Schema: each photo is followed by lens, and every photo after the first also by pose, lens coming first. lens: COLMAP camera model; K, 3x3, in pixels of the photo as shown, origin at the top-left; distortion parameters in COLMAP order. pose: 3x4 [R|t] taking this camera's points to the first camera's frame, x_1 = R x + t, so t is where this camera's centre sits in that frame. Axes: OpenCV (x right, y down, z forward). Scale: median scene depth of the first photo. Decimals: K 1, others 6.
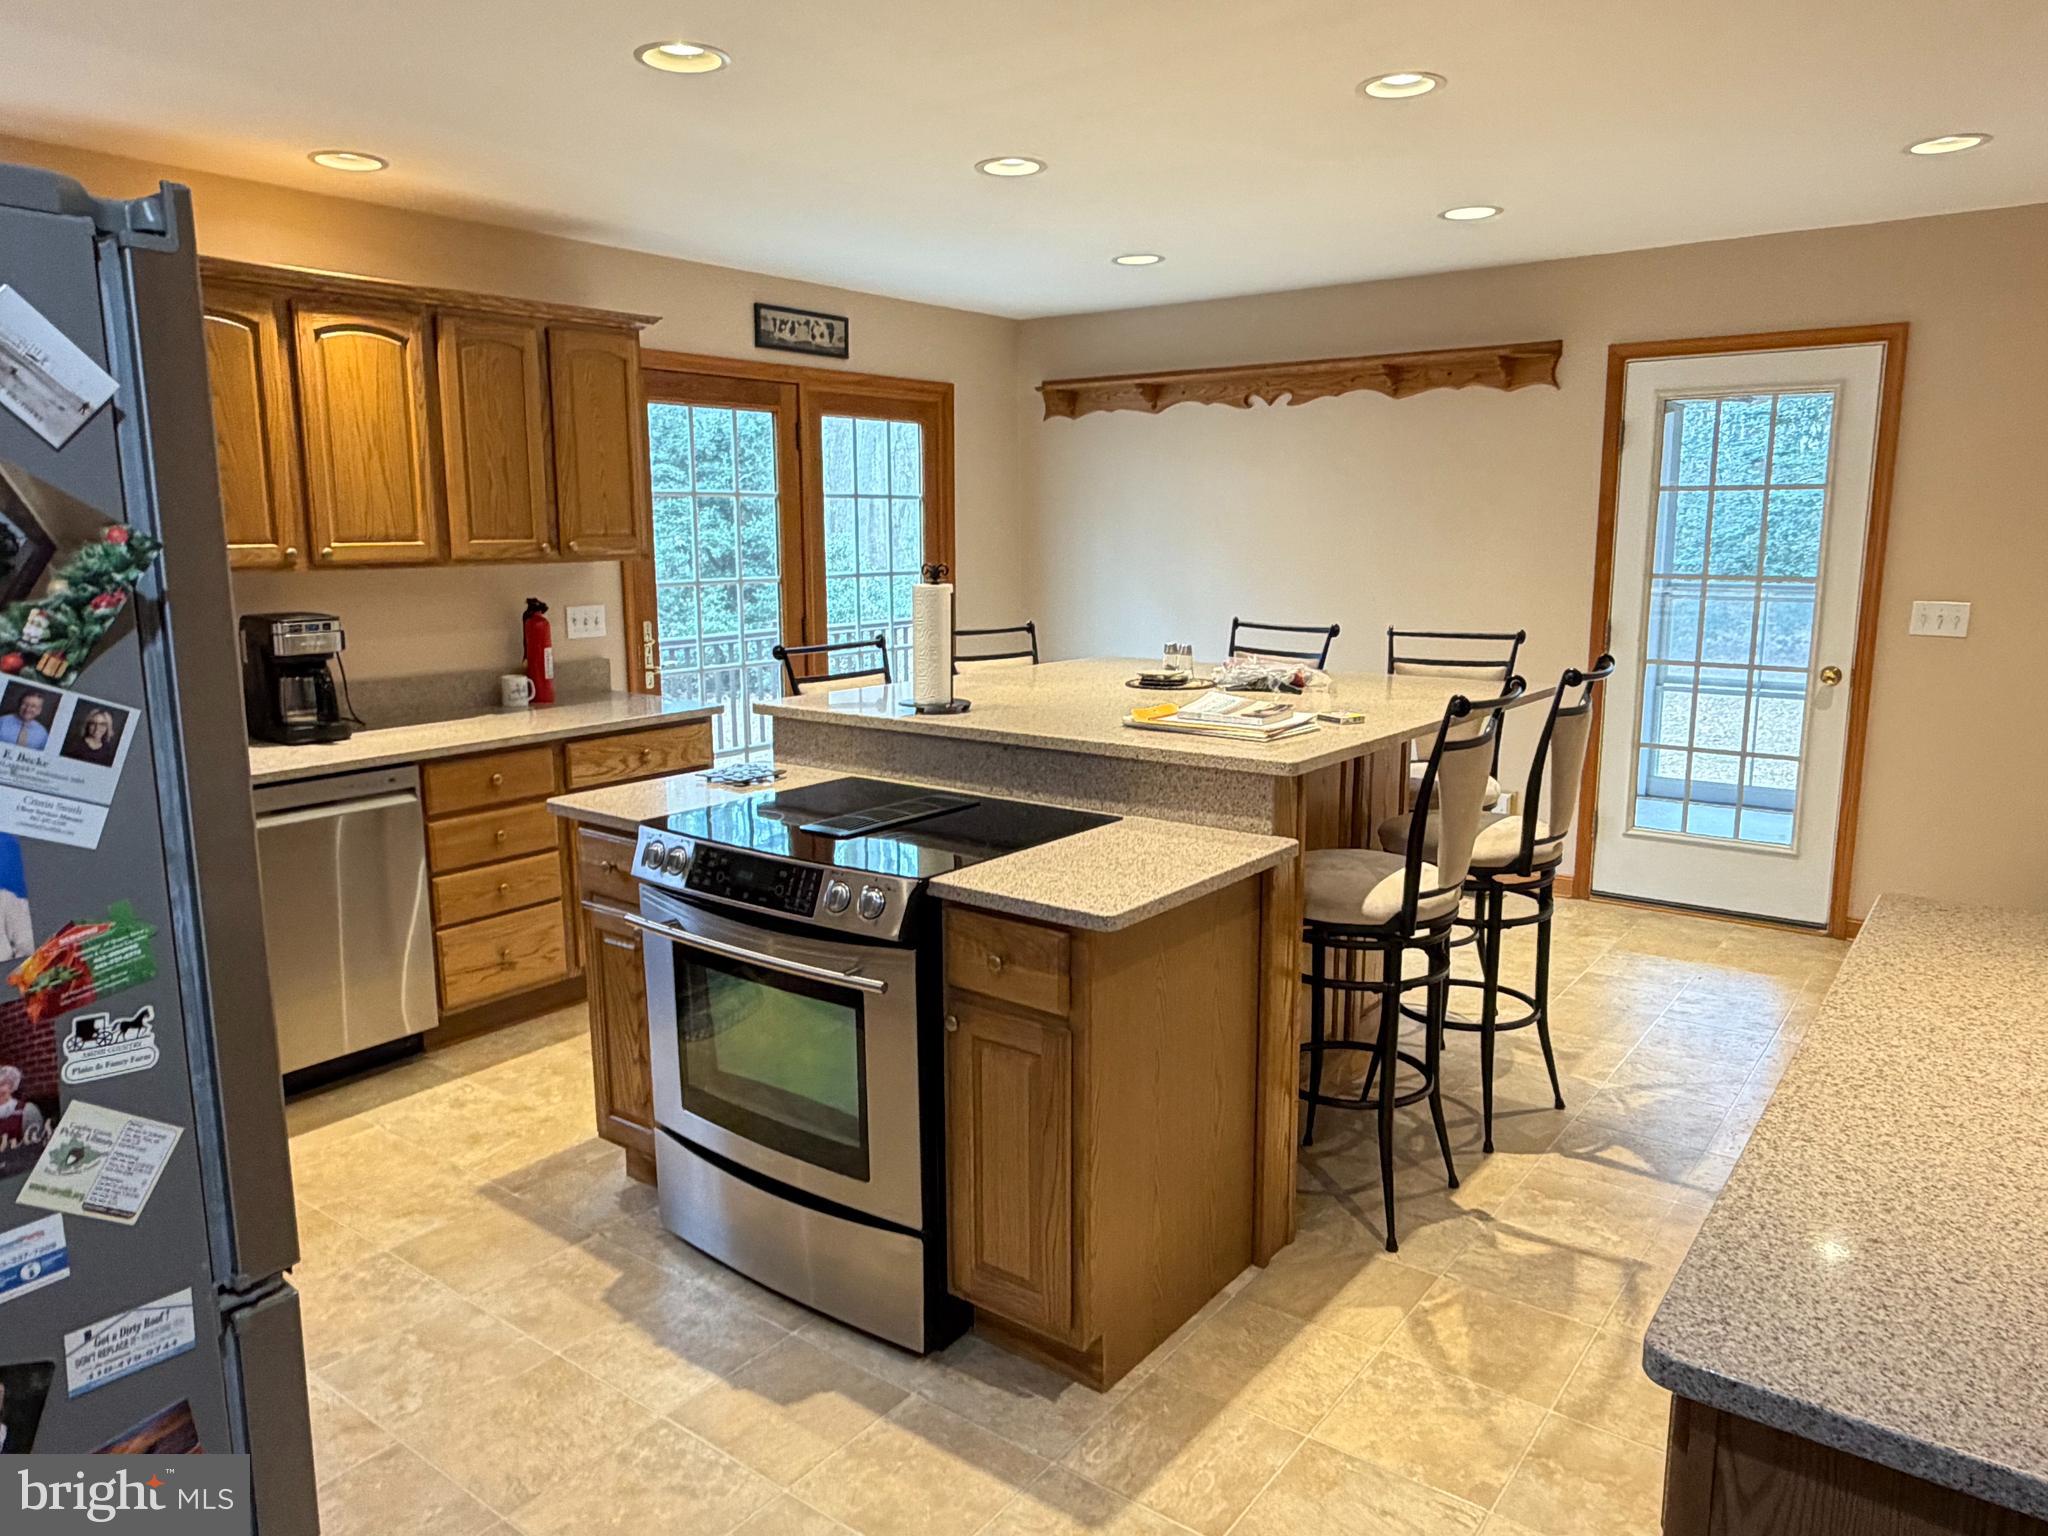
lens RADIAL K [[1378.8, 0, 1017.5], [0, 1378.8, 762.0], [0, 0, 1]] dist [-0.003066, 0.006092]
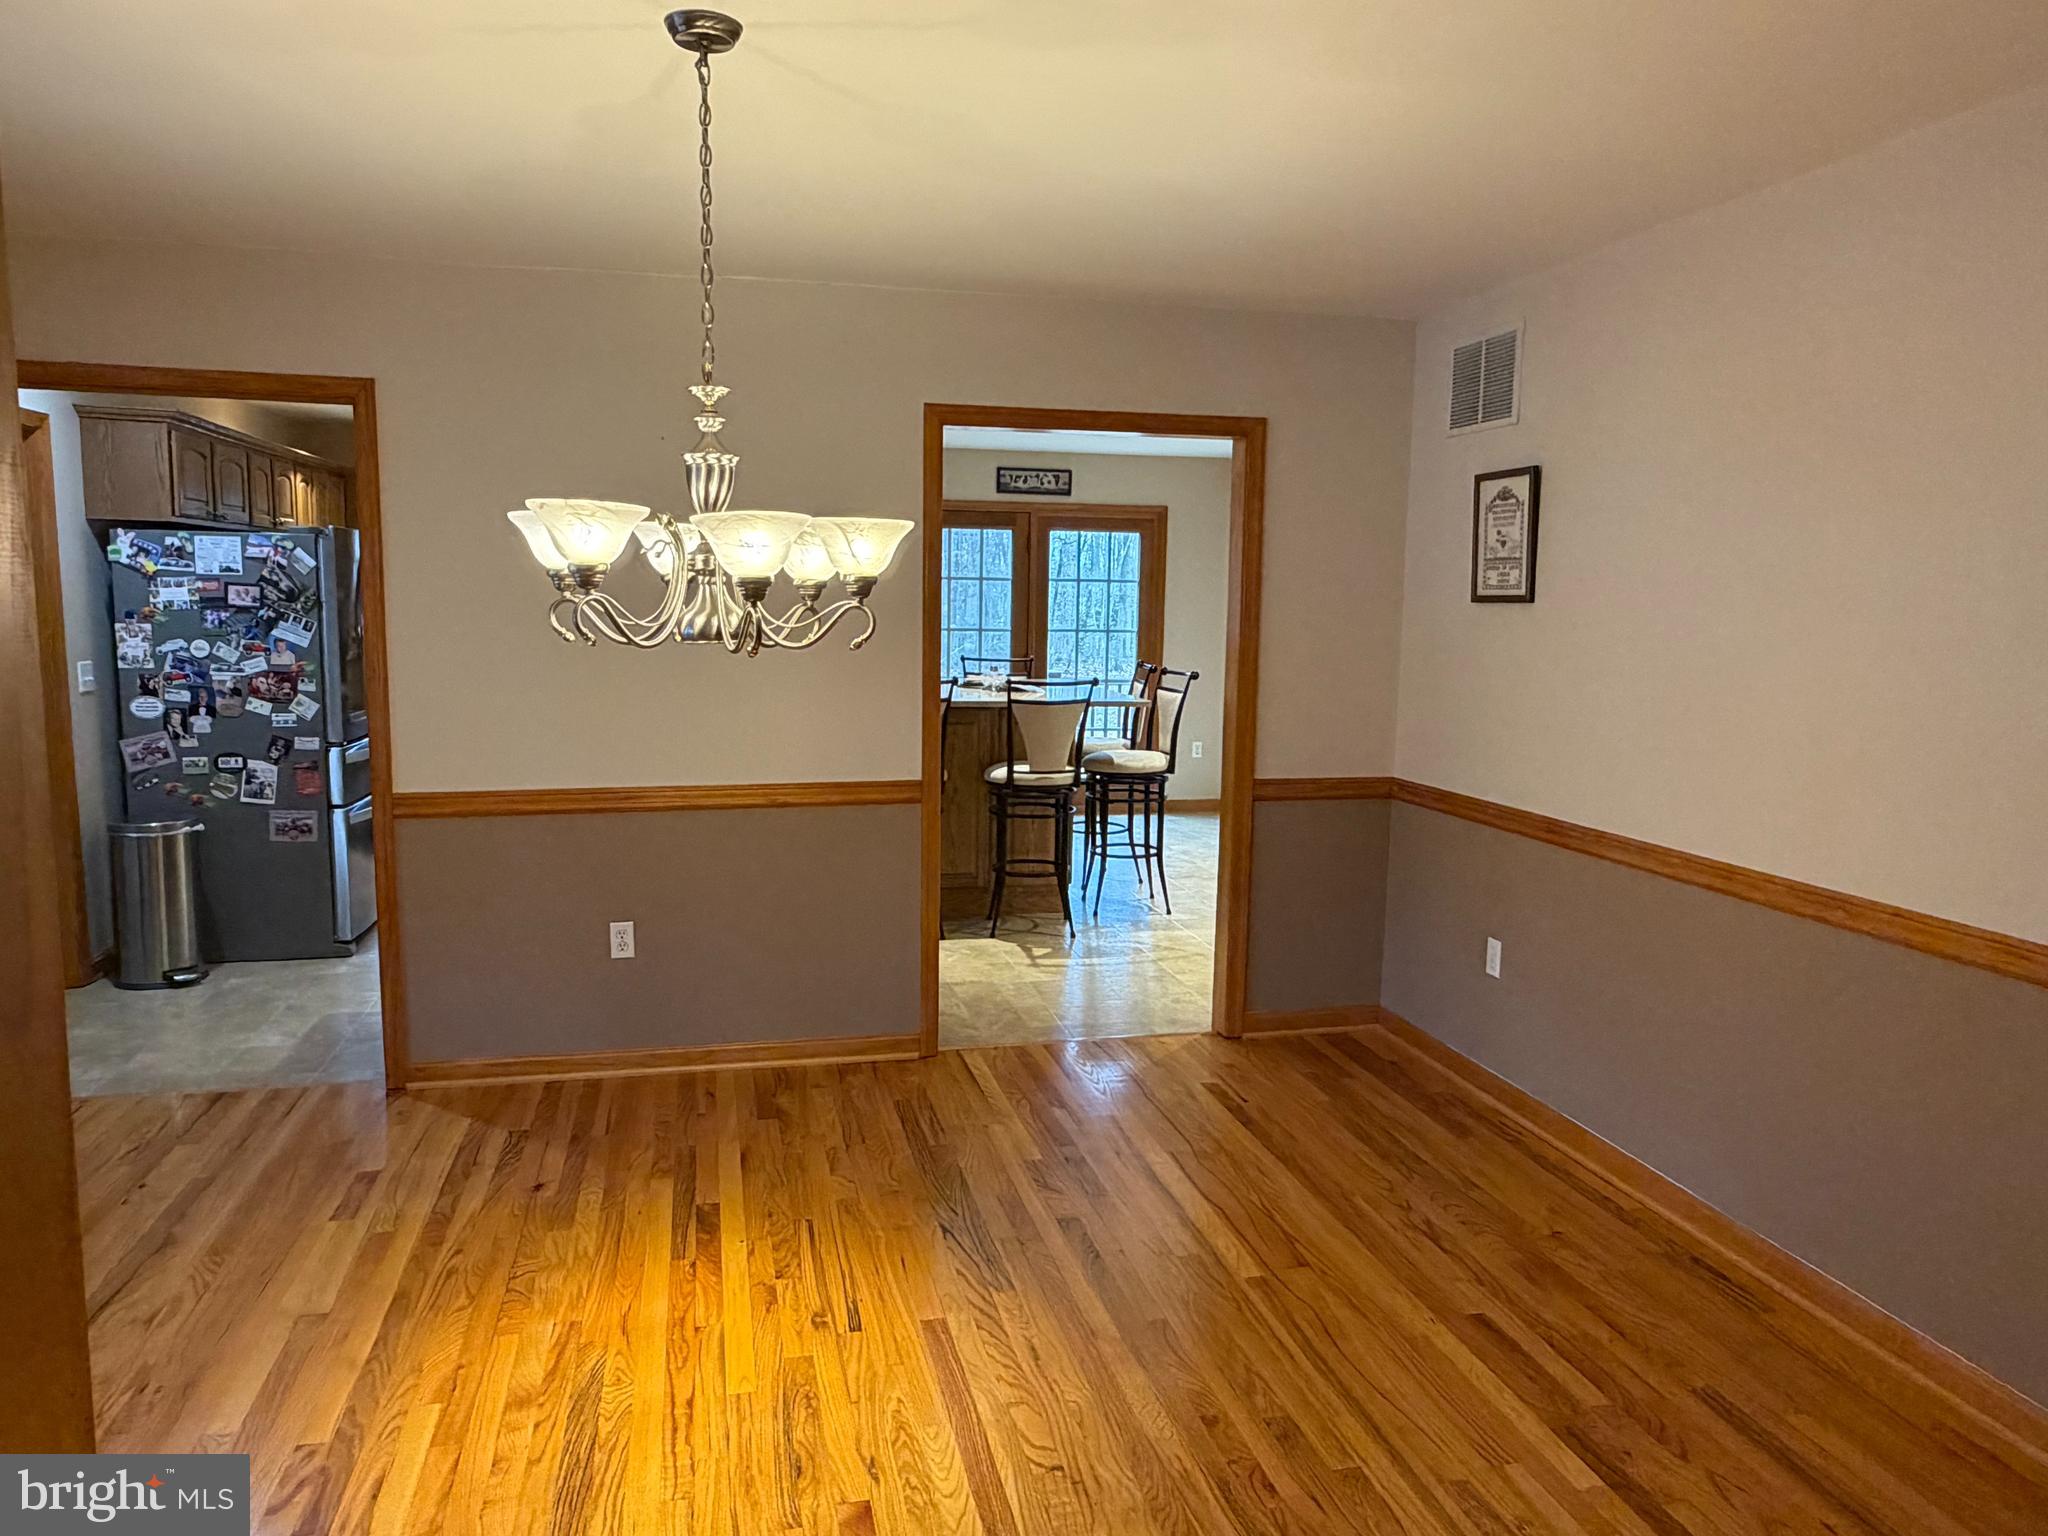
lens RADIAL K [[1378.8, 0, 1024.2], [0, 1378.8, 764.6], [0, 0, 1]] dist [-0.003066, 0.006092]
pose [[0.769904, 0.098596, -0.630497, 1.271697], [-0.130253, 0.991473, -0.004008, 0.044564], [0.624726, 0.085210, 0.776181, -0.360530]]
